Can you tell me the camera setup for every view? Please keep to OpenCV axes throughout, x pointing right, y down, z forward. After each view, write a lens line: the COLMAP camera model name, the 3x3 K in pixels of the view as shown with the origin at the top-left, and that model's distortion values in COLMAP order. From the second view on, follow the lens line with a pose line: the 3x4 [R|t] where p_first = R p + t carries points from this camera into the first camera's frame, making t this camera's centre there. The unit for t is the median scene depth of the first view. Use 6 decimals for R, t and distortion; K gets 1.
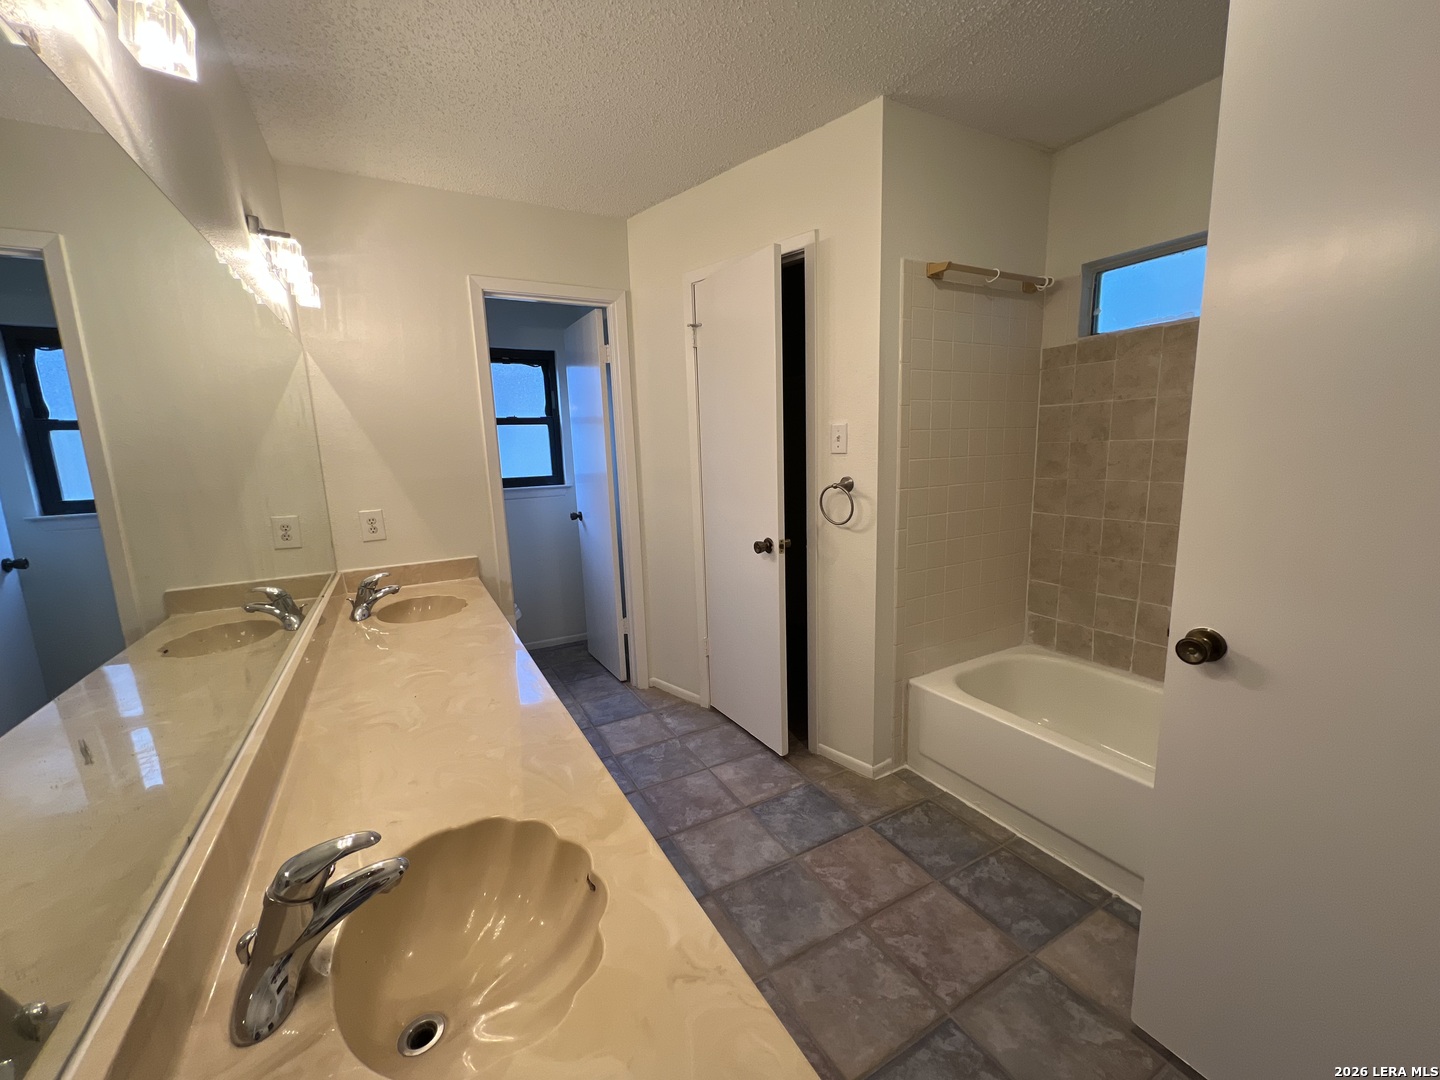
lens RADIAL K [[577.0, 0, 720.5], [0, 577.0, 541.2], [0, 0, 1]] dist [-0.001439, -0.000126]
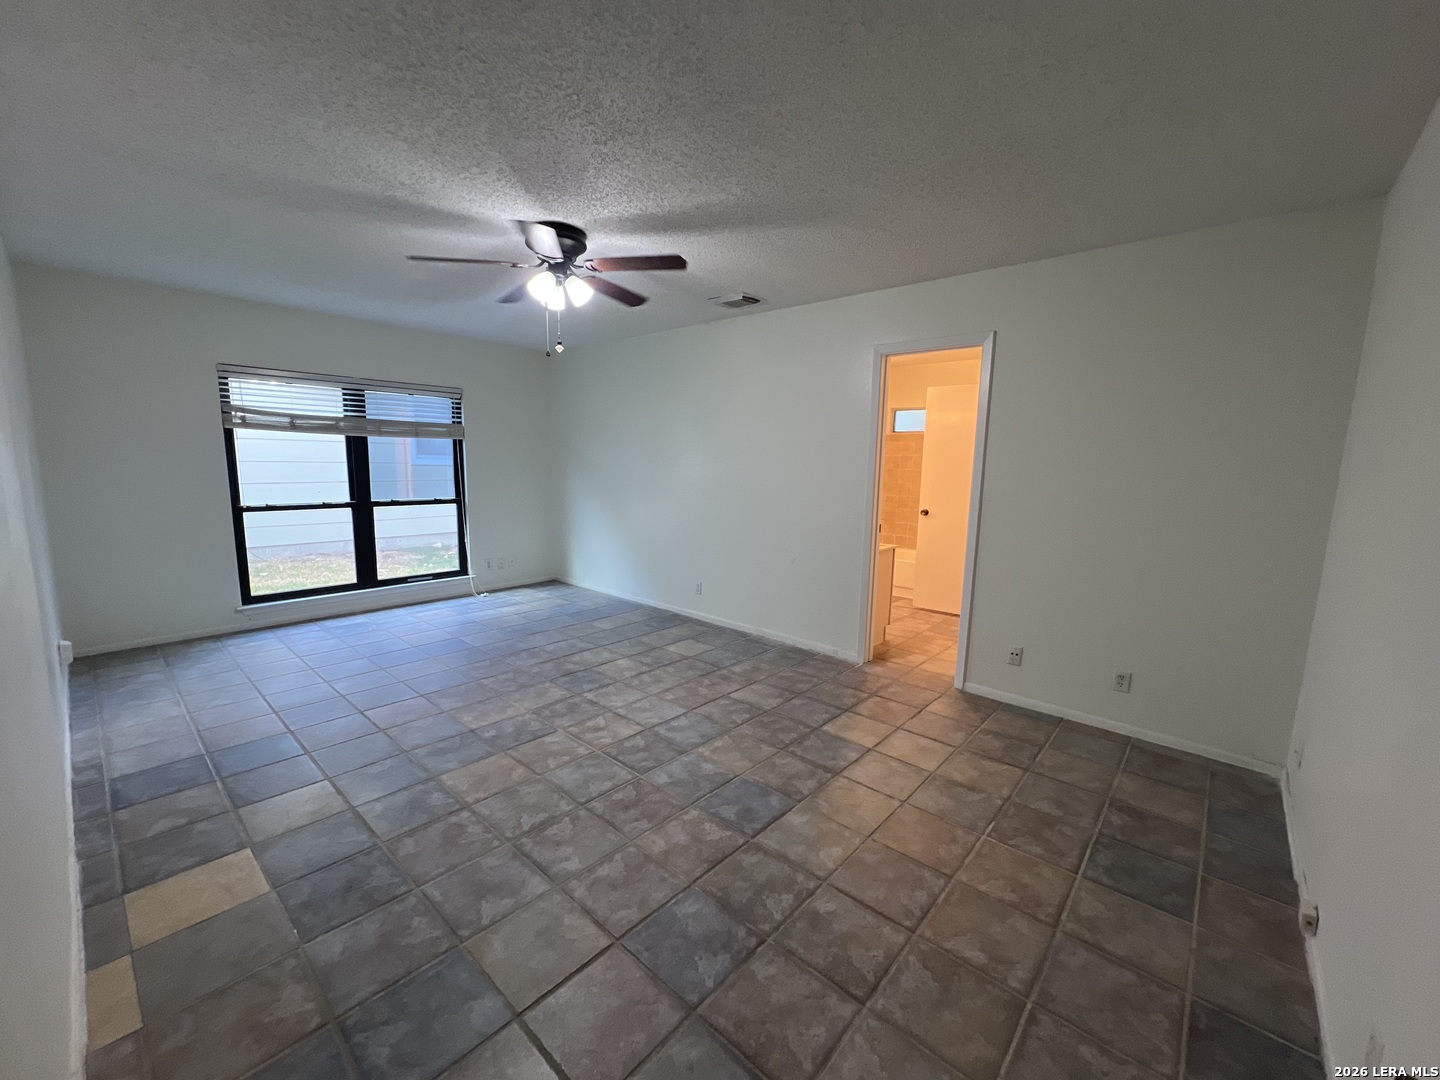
lens RADIAL K [[577.0, 0, 718.6], [0, 577.0, 542.6], [0, 0, 1]] dist [-0.001439, -0.000126]
pose [[0.940735, 0.001558, 0.339138, -1.247341], [0.007182, 0.999674, -0.024516, 0.279029], [-0.339066, 0.025499, 0.940417, -1.515144]]
